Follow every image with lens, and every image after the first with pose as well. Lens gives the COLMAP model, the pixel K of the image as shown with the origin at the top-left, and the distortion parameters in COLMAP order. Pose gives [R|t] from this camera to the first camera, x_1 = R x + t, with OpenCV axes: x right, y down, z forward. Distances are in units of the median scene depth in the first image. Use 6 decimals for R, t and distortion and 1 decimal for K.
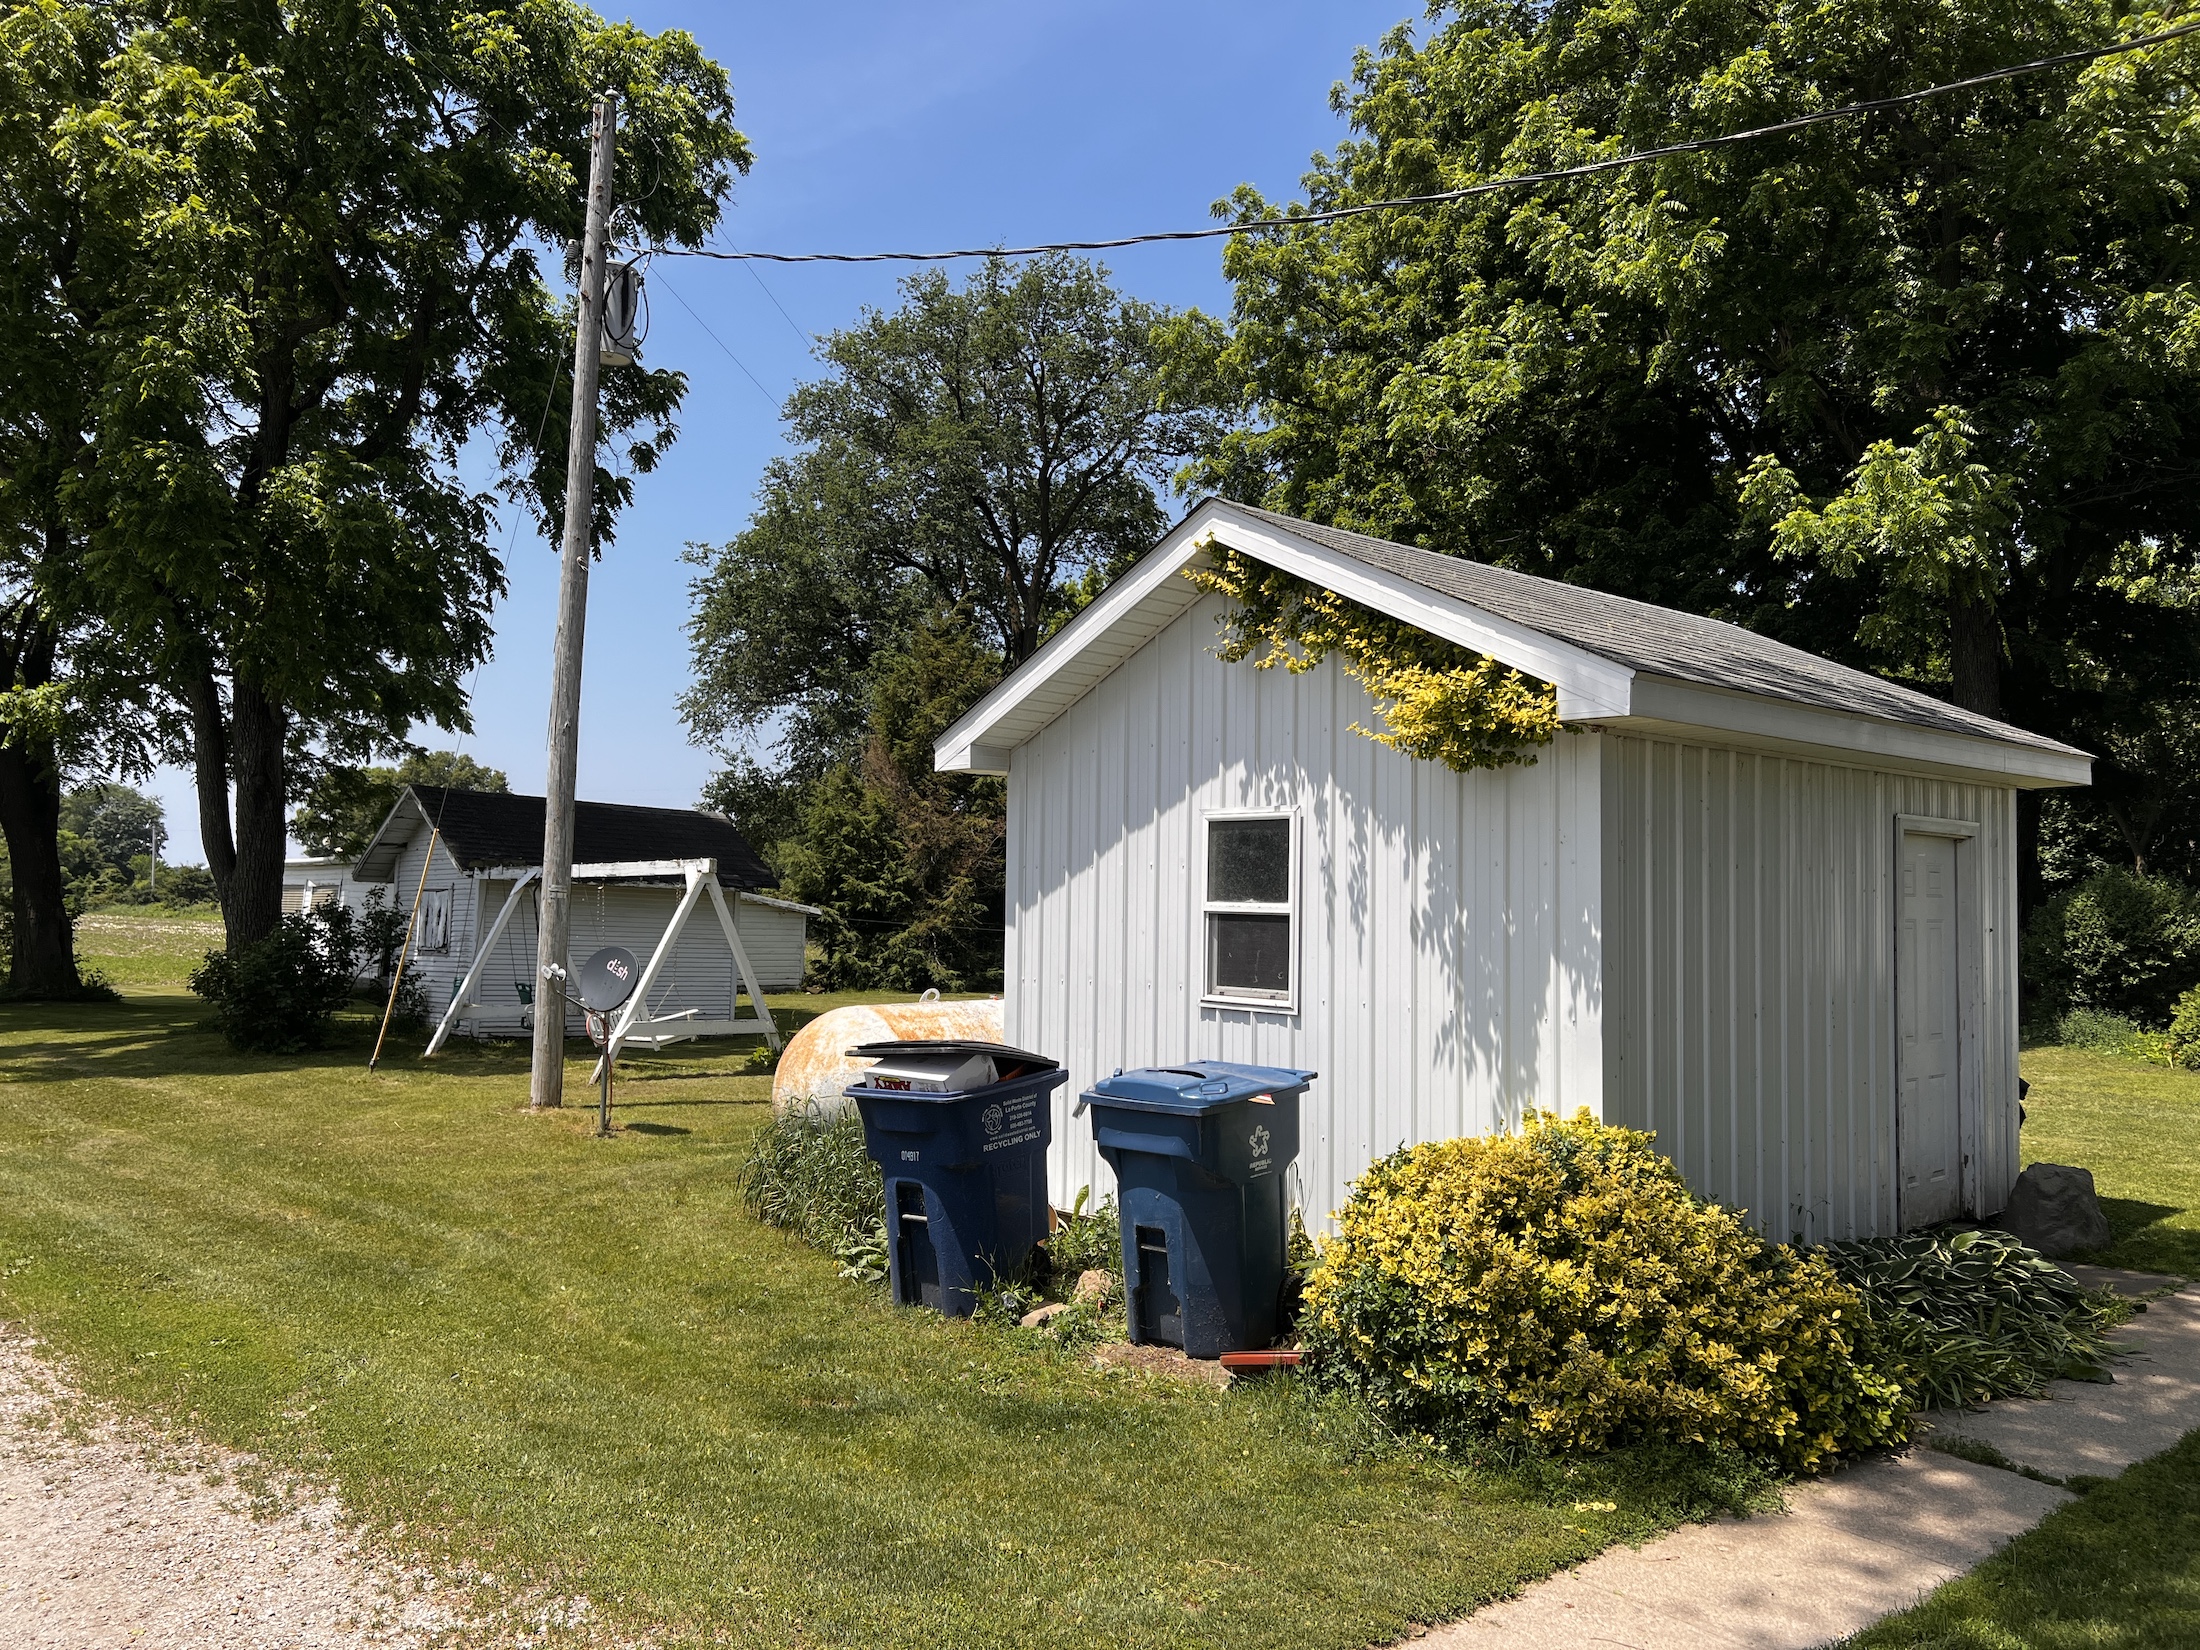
lens RADIAL K [[1681.2, 0, 1100.0], [0, 1681.2, 825.0], [0, 0, 1]] dist [0.023812, -0.007132]
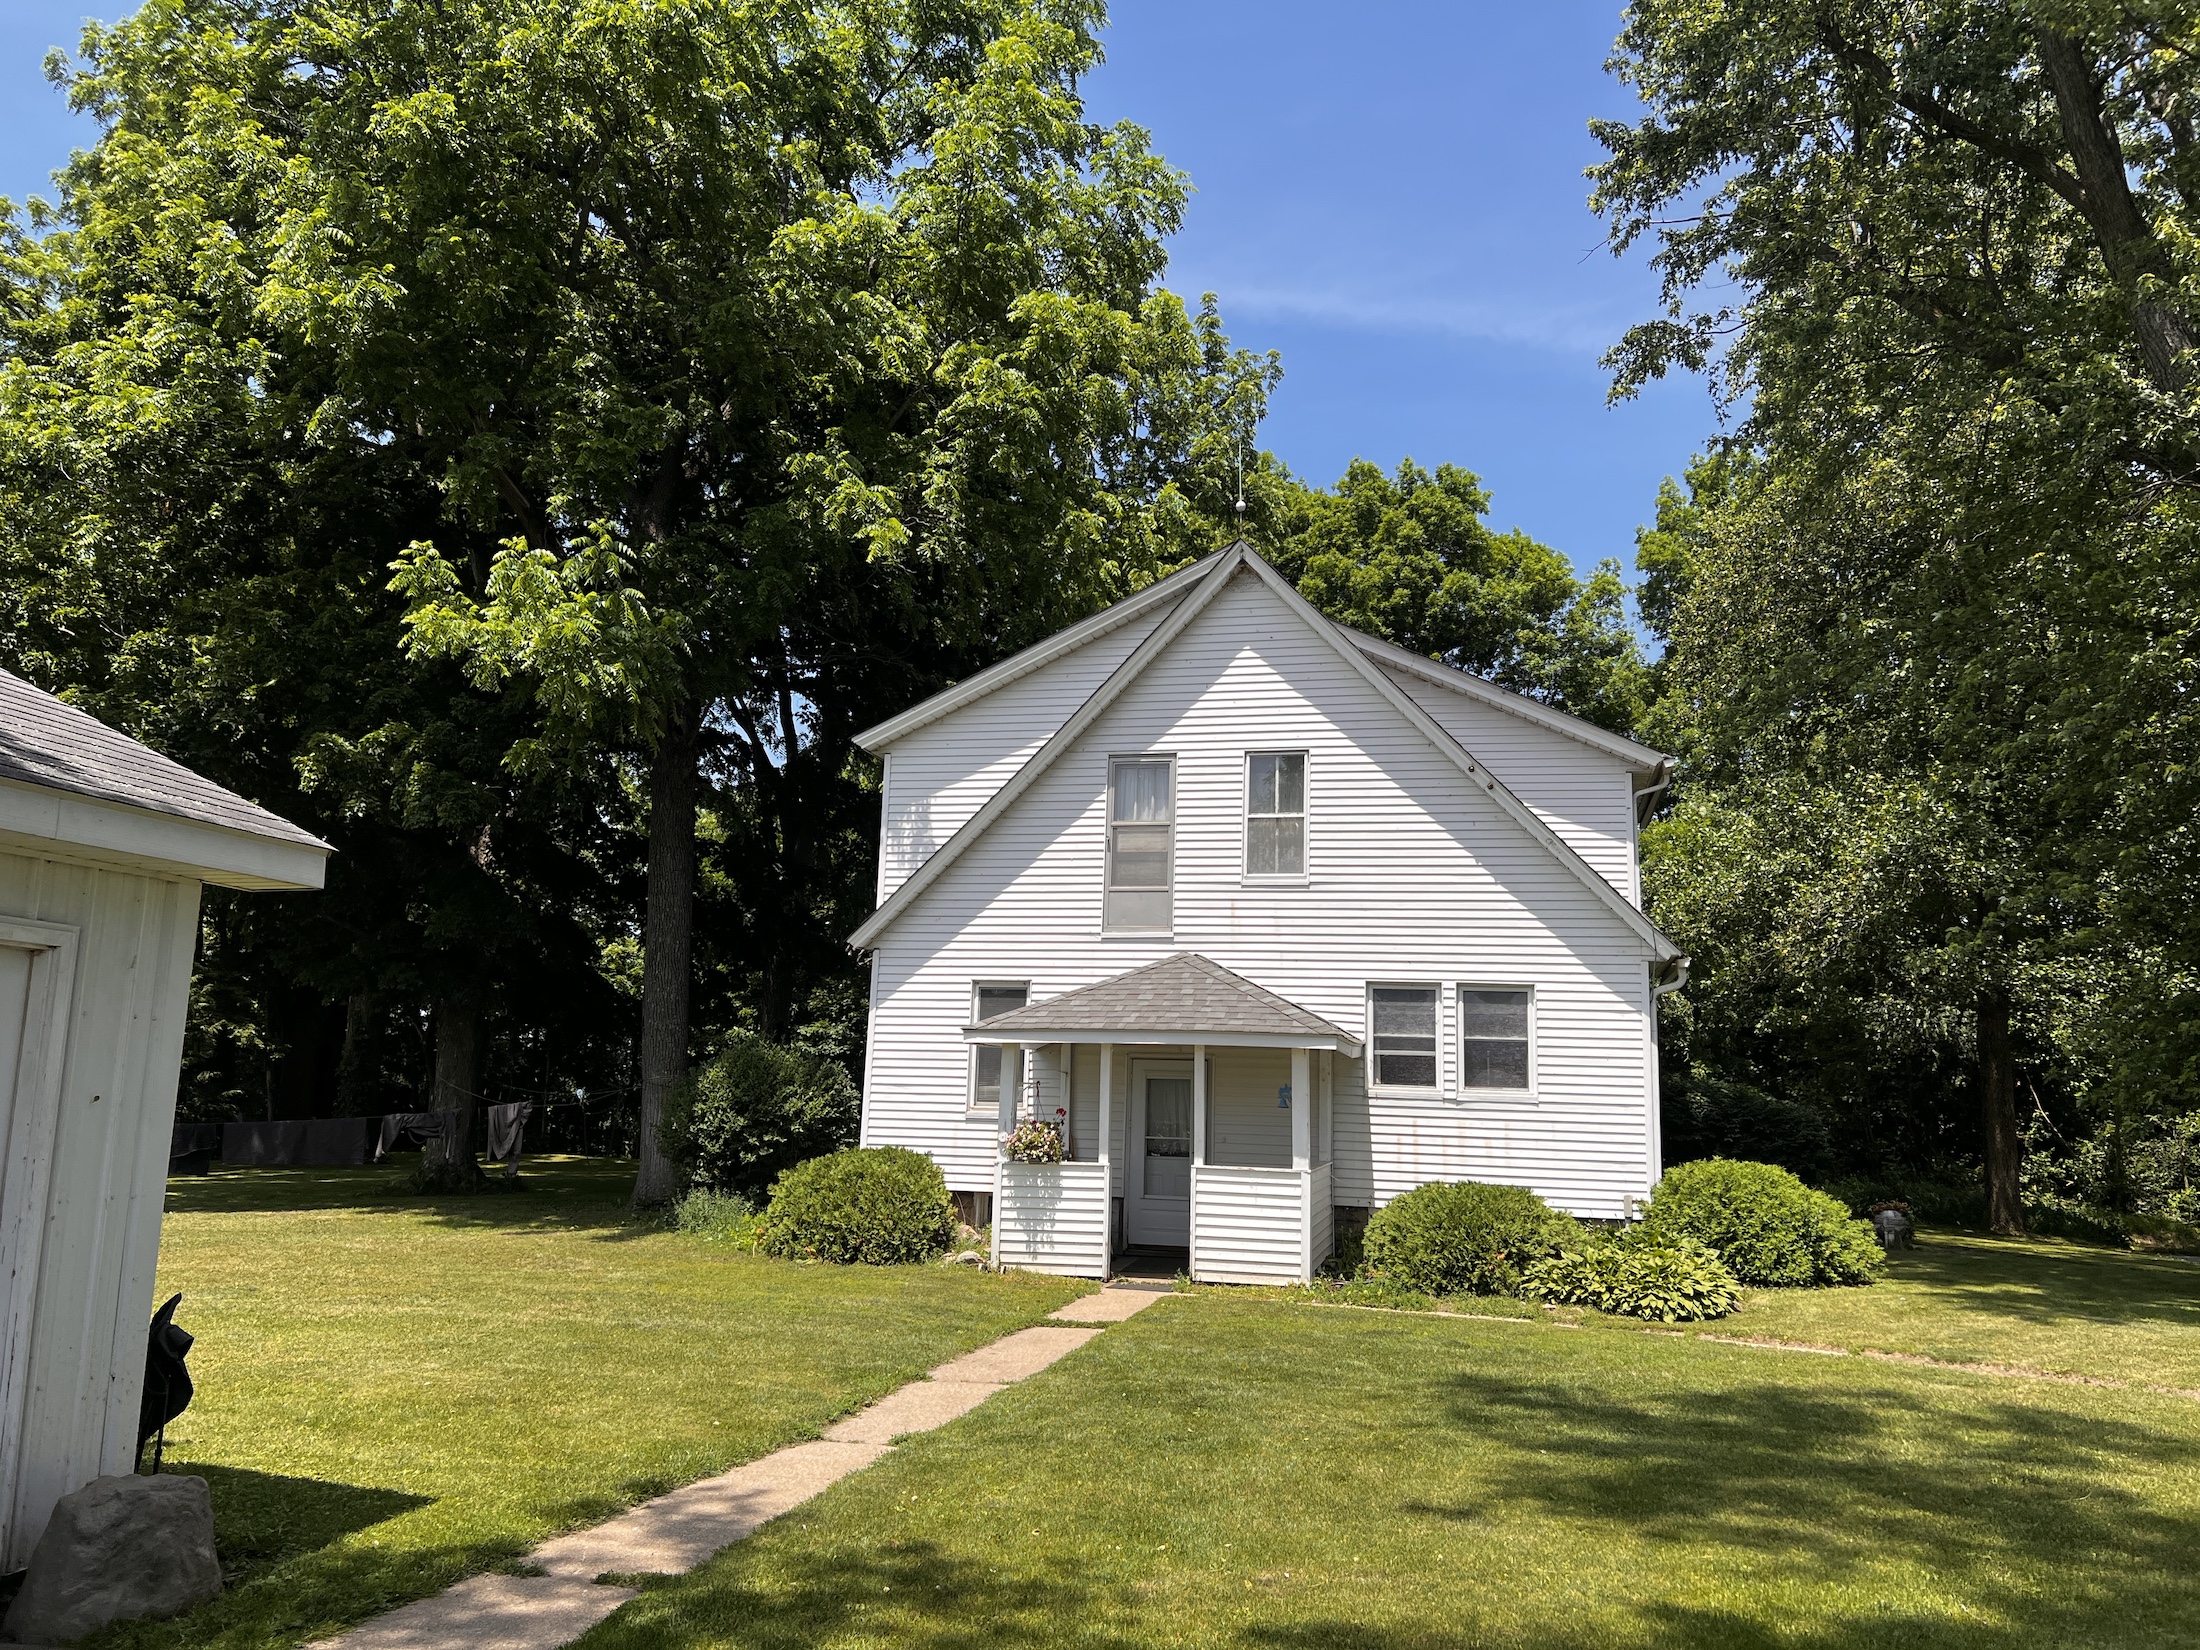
lens RADIAL K [[1670.4, 0, 1071.1], [0, 1670.4, 827.4], [0, 0, 1]] dist [0.080114, -0.102667]
pose [[0.820891, 0.104251, 0.561488, 0.211513], [-0.048687, 0.992393, -0.113077, 0.006746], [-0.569005, 0.065487, 0.819722, 0.123824]]
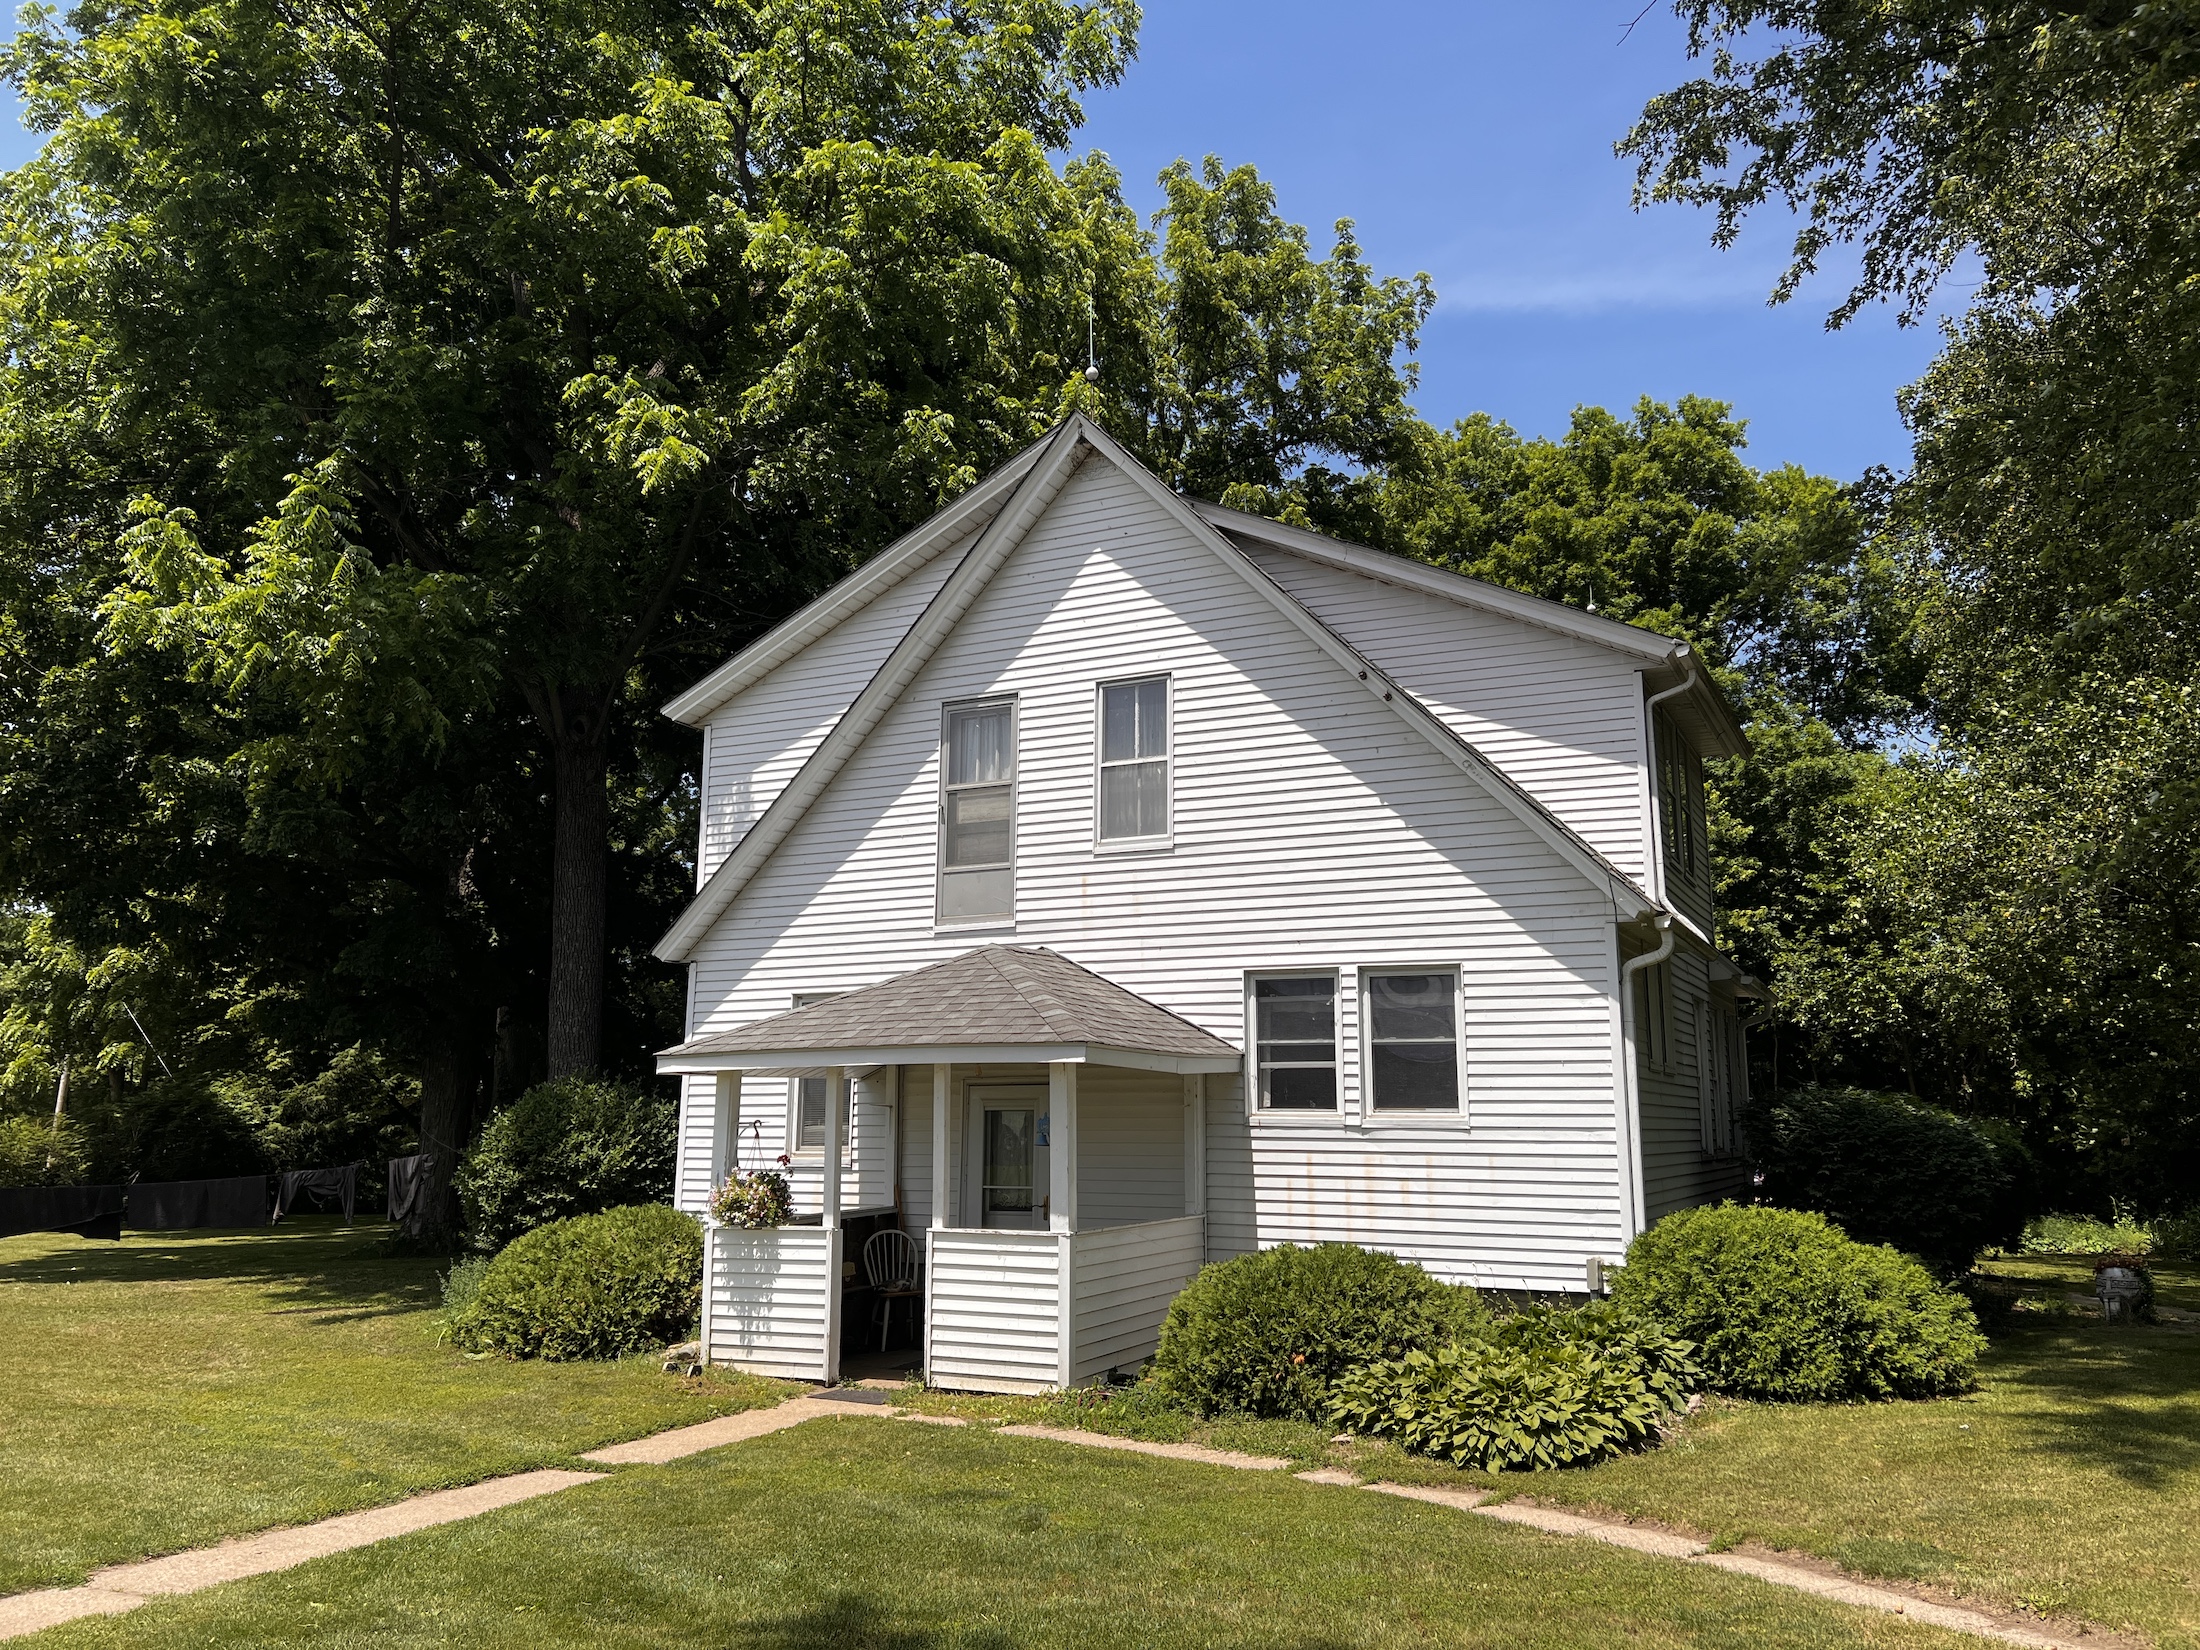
lens RADIAL K [[1638.6, 0, 1100.0], [0, 1638.6, 825.0], [0, 0, 1]] dist [0.042118, -0.001817]
pose [[0.928585, 0.059343, 0.366345, 0.557718], [-0.012170, 0.991471, -0.129756, 0.007279], [-0.370921, 0.116030, 0.921387, 0.185625]]
